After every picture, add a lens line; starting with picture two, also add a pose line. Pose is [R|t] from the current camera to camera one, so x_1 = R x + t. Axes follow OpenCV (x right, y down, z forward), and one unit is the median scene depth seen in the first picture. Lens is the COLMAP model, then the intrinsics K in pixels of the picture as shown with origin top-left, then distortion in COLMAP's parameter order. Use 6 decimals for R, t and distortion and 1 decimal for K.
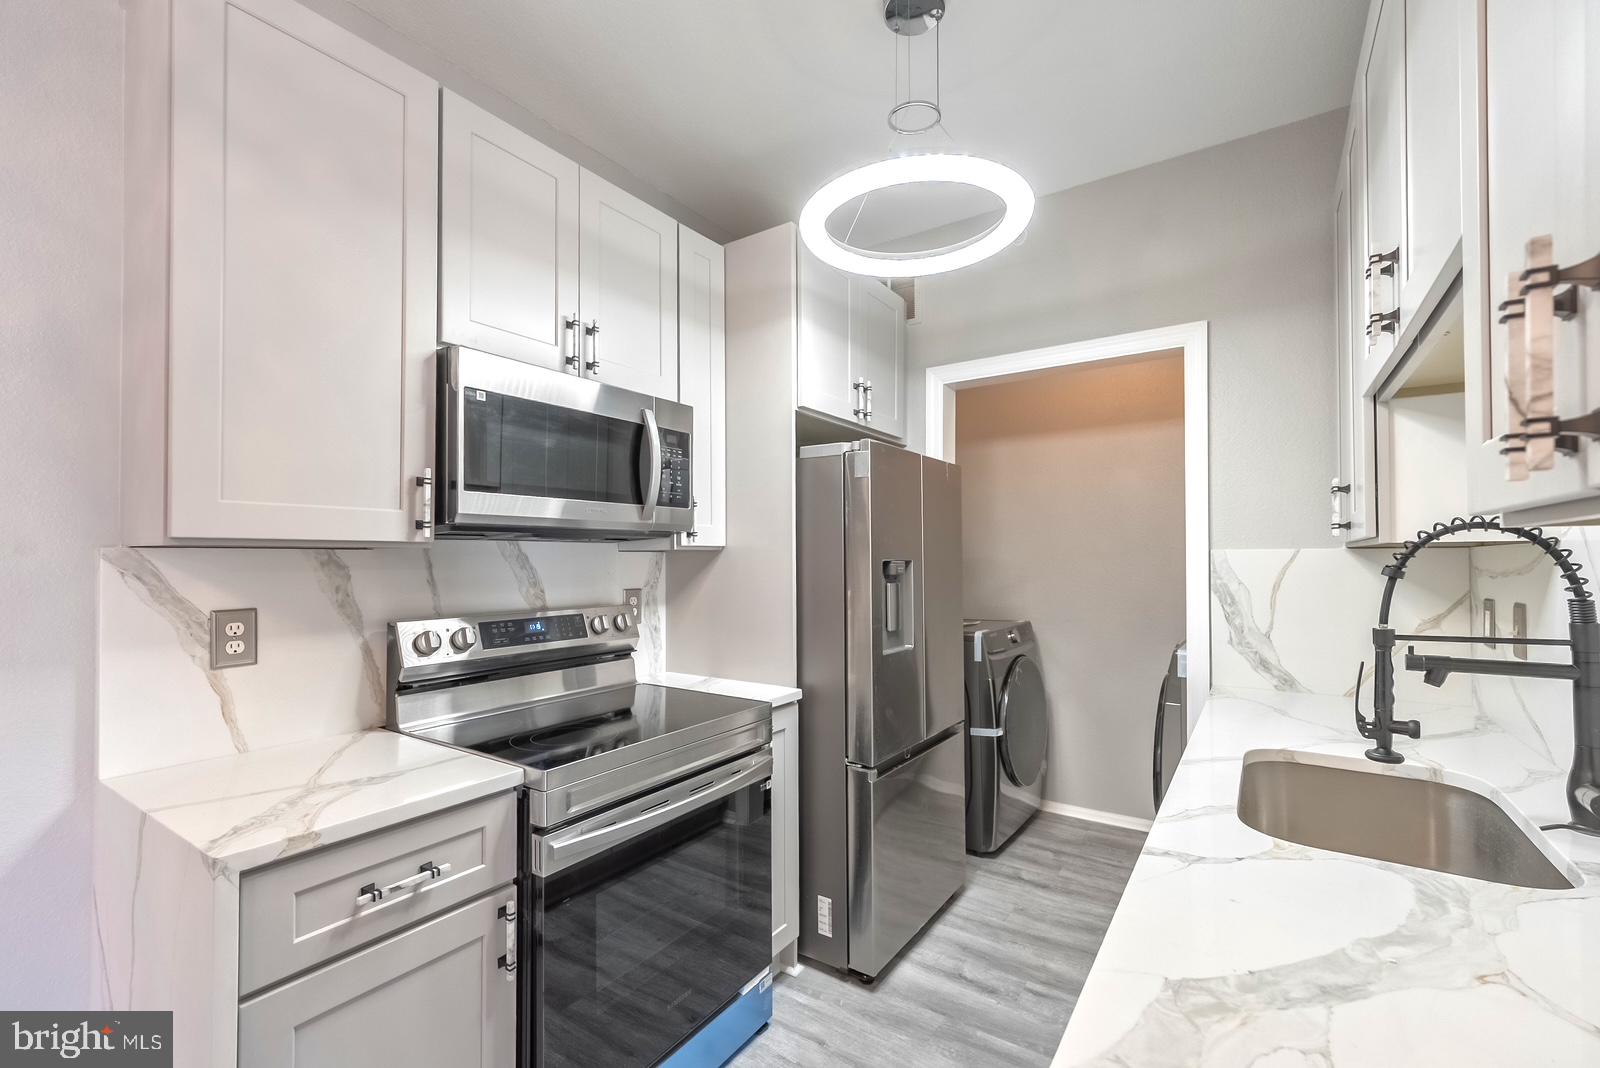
lens RADIAL K [[678.3, 0, 804.7], [0, 678.3, 550.7], [0, 0, 1]] dist [-0.000994, -0.000228]
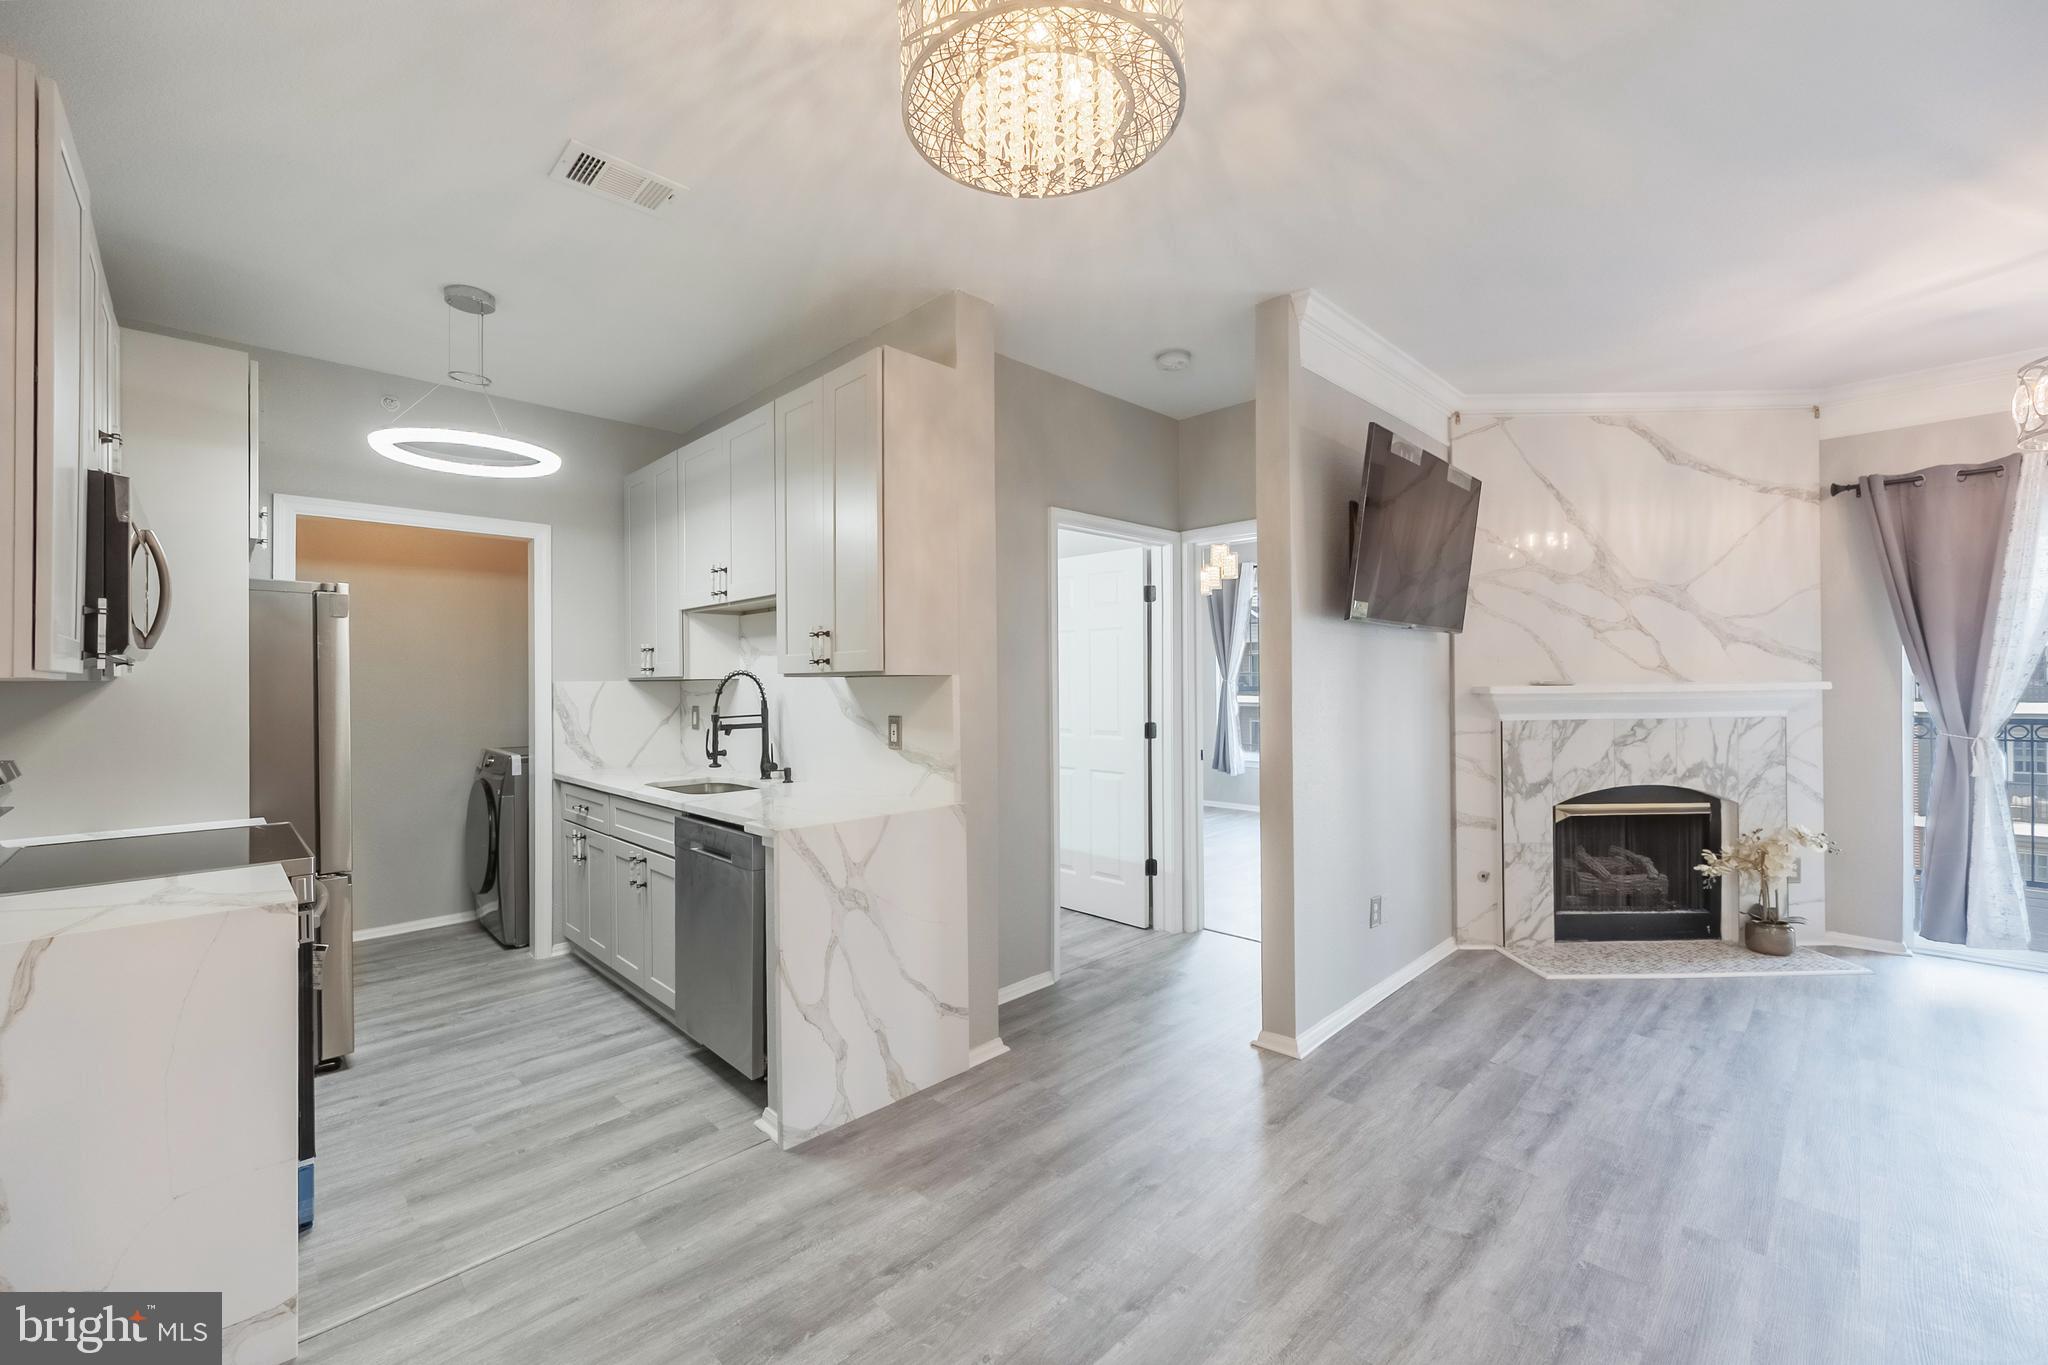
lens RADIAL K [[829.6, 0, 1024.0], [0, 829.6, 682.5], [0, 0, 1]] dist [0.000173, 0.000043]
pose [[0.189867, 0.001588, 0.981809, -1.047021], [-0.003296, 0.999994, -0.000980, -0.001112], [-0.981804, -0.003050, 0.189871, -0.376105]]
